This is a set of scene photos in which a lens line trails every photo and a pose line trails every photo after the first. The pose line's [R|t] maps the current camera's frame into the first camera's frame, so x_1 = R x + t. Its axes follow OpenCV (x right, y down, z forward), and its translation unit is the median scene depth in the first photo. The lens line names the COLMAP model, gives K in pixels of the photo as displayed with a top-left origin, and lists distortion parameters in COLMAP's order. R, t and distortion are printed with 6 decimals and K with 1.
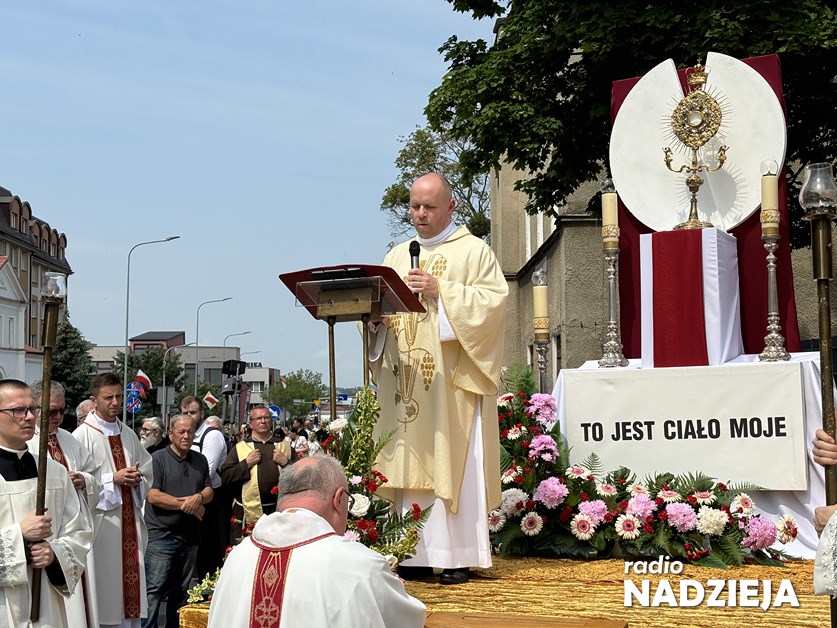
lens RADIAL K [[1251.6, 0, 432.6], [0, 1251.6, 310.0], [0, 0, 1]] dist [0.080069, 0.000000]
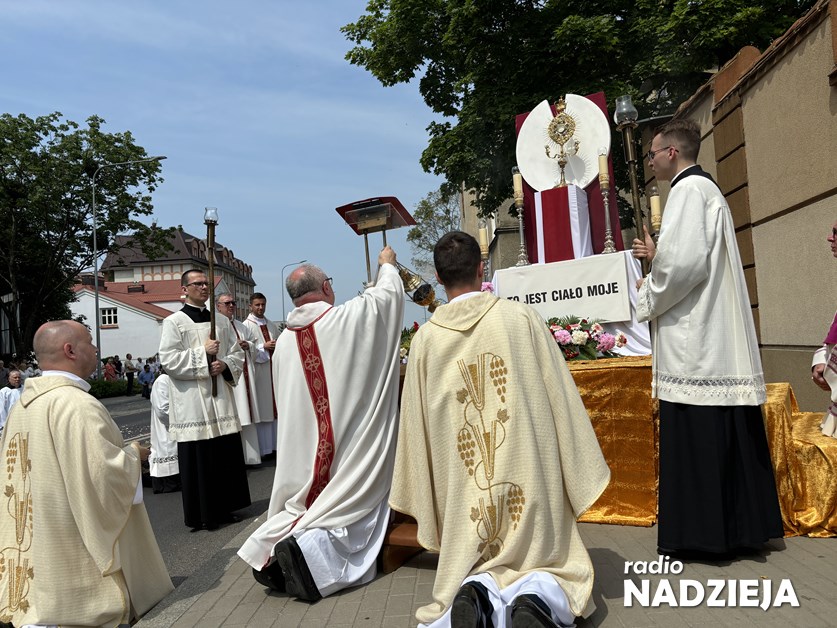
lens RADIAL K [[627.3, 0, 420.4], [0, 627.3, 318.9], [0, 0, 1]] dist [0.045948, -0.039650]
pose [[0.997977, -0.056288, -0.029541, 0.015396], [0.057176, 0.997909, 0.030139, 0.090609], [0.027783, -0.031767, 0.999109, 0.063987]]
